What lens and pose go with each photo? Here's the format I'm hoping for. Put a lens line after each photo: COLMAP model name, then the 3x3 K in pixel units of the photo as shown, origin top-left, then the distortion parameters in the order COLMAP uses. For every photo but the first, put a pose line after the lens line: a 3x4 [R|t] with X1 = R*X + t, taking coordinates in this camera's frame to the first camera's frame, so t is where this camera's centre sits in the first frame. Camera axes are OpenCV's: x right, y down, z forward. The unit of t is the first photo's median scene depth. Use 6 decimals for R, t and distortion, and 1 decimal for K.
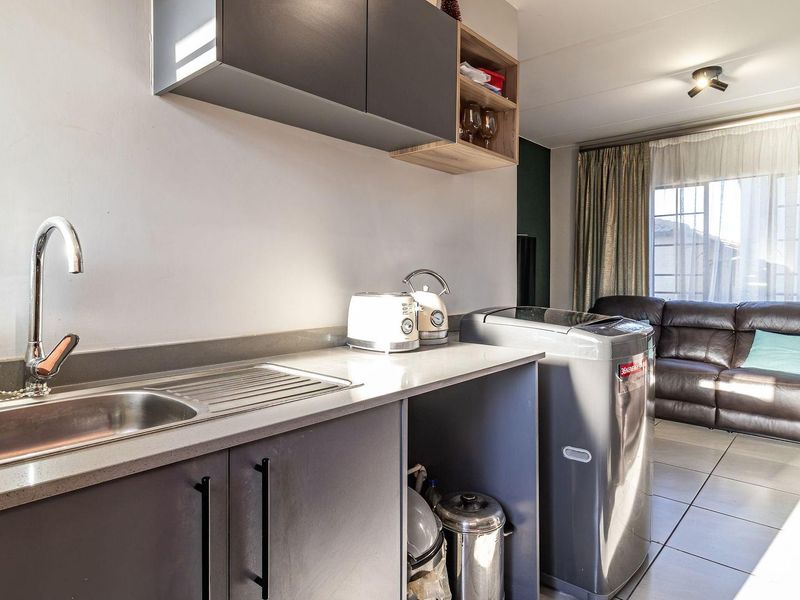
lens RADIAL K [[495.6, 0, 400.4], [0, 495.6, 284.3], [0, 0, 1]] dist [-0.000196, 0.000828]
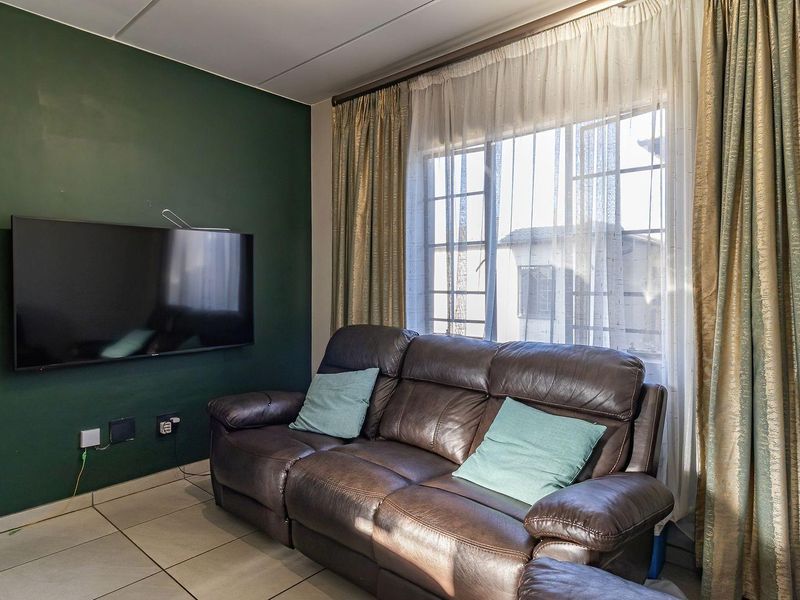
lens RADIAL K [[495.6, 0, 400.4], [0, 495.6, 284.3], [0, 0, 1]] dist [-0.000196, 0.000828]
pose [[0.999210, -0.006960, -0.039125, 0.523496], [0.006096, 0.999736, -0.022159, -0.014916], [0.039268, 0.021903, 0.998989, 0.384089]]
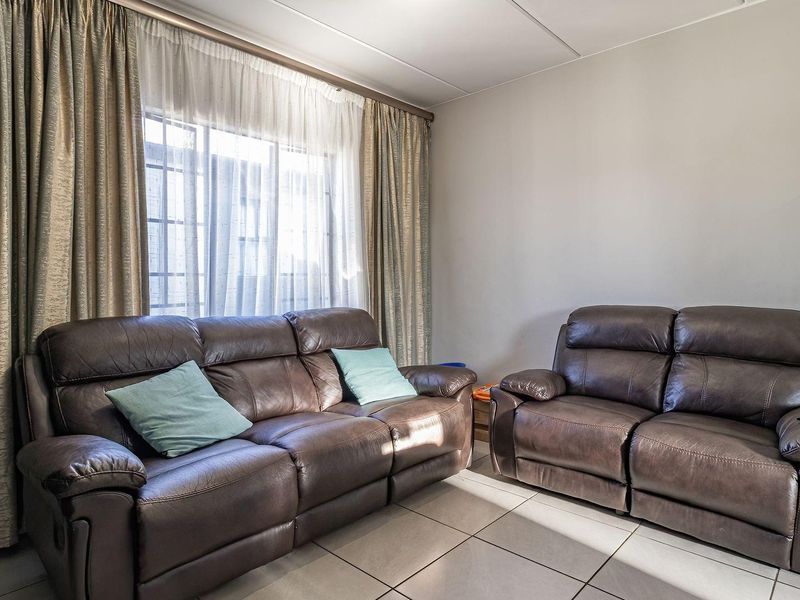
lens RADIAL K [[495.6, 0, 400.4], [0, 495.6, 284.3], [0, 0, 1]] dist [-0.000196, 0.000828]
pose [[0.036283, -0.015929, 0.999215, 0.003214], [0.032117, 0.999375, 0.014765, -0.007214], [-0.998825, 0.031556, 0.036772, 0.726017]]
